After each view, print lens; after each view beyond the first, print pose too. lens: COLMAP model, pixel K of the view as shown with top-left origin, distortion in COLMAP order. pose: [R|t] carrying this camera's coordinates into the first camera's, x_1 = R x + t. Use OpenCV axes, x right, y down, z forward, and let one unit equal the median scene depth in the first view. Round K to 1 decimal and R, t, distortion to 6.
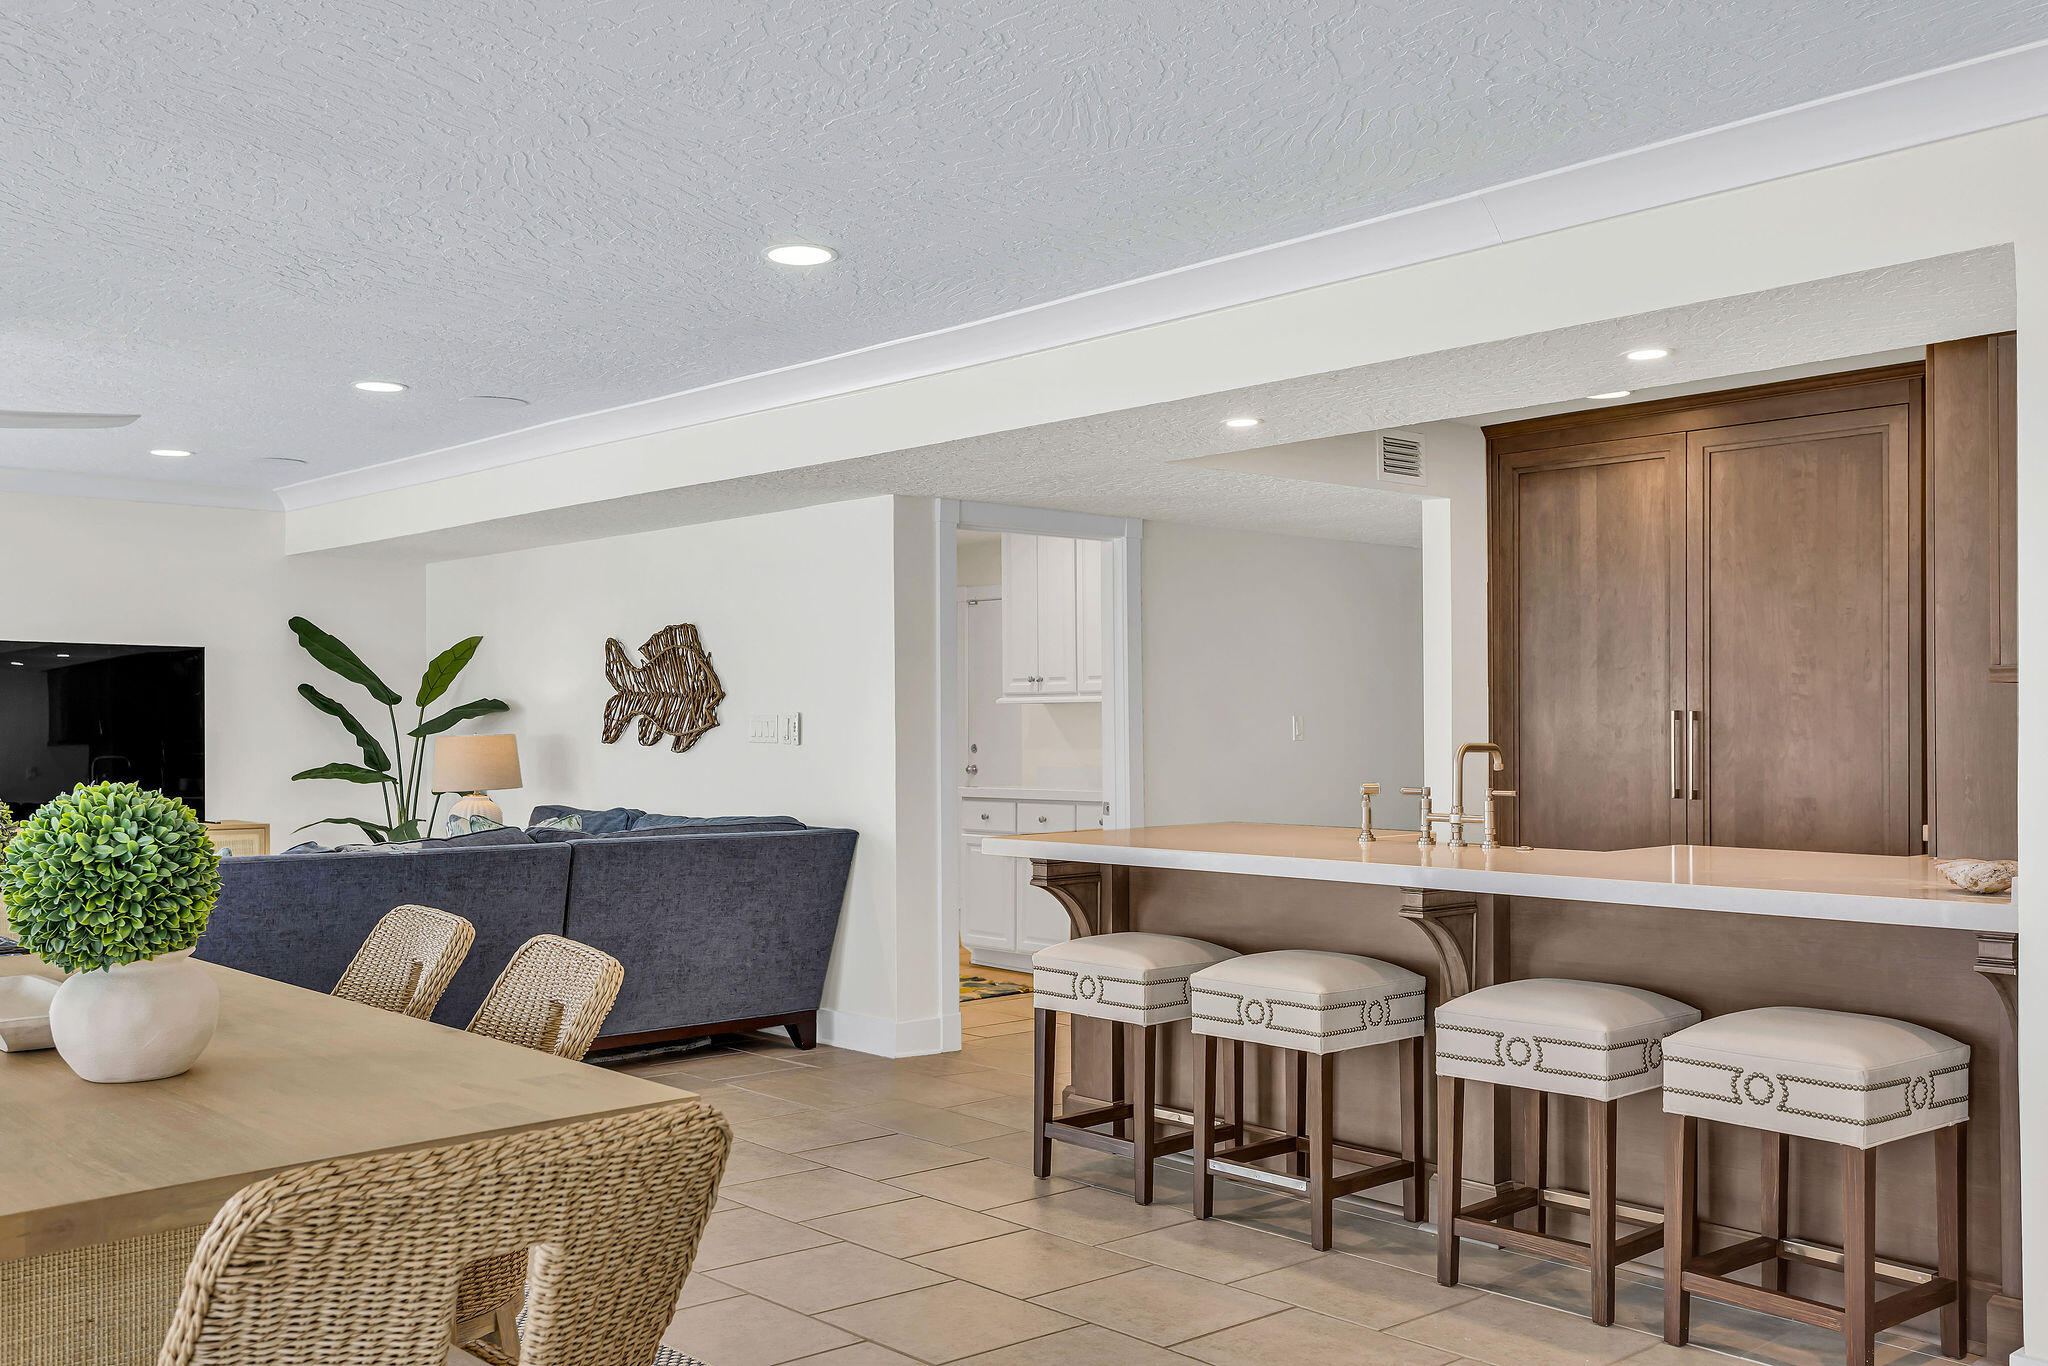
lens RADIAL K [[1913.4, 0, 1023.8], [0, 1913.4, 691.7], [0, 0, 1]] dist [-0.004170, 0.000000]
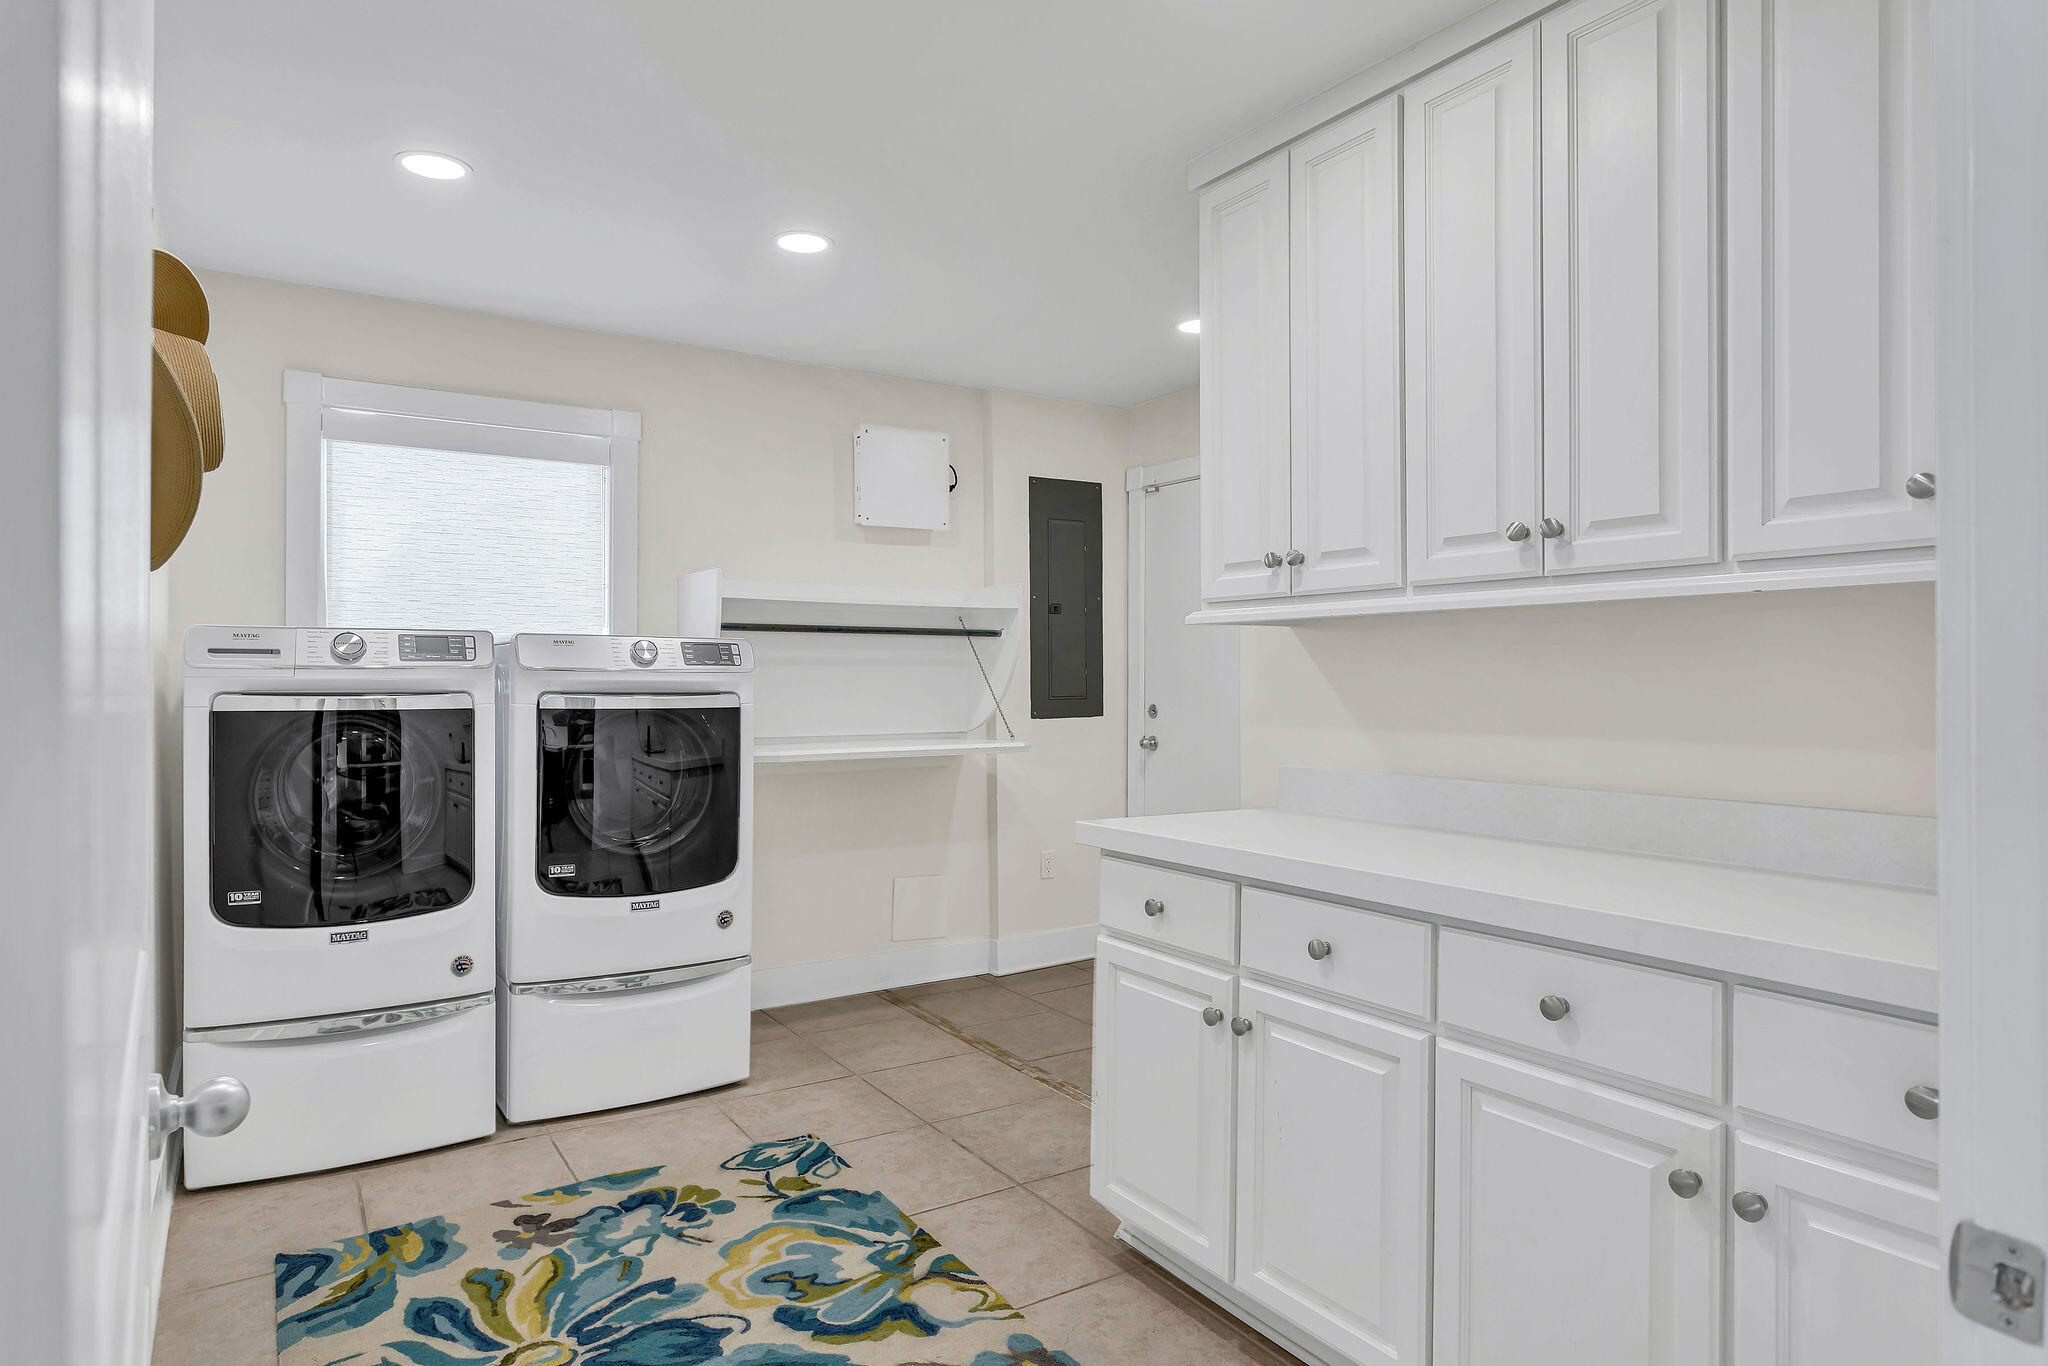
lens RADIAL K [[1212.7, 0, 1025.3], [0, 1212.7, 677.7], [0, 0, 1]] dist [0.000148, -0.000024]
pose [[0.988698, 0.003120, -0.149885, -0.009096], [-0.000182, 0.999808, 0.019615, 0.013079], [0.149918, -0.019366, 0.988509, 0.740025]]
